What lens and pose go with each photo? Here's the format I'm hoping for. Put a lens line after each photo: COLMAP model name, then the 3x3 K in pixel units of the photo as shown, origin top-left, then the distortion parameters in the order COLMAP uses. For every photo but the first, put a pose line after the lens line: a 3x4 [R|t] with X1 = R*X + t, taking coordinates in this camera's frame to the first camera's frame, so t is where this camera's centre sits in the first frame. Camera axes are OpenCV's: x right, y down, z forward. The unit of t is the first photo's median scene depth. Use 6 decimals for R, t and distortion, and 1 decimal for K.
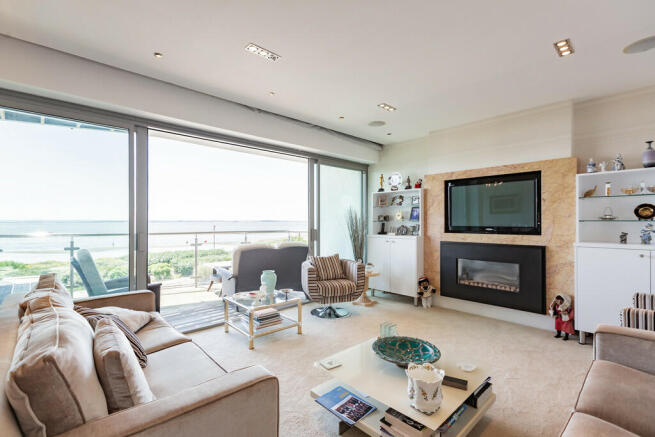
lens RADIAL K [[293.7, 0, 328.2], [0, 293.7, 216.2], [0, 0, 1]] dist [0.001601, 0.000158]
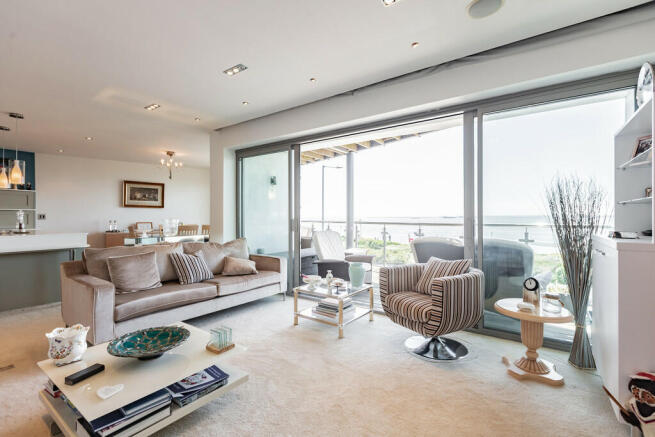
lens RADIAL K [[303.1, 0, 327.9], [0, 303.1, 215.4], [0, 0, 1]] dist [0.001786, 0.000300]
pose [[0.195469, -0.004447, -0.980700, 0.575142], [0.024637, 0.999696, 0.000378, 0.027776], [0.980400, -0.024236, 0.195520, 0.592684]]
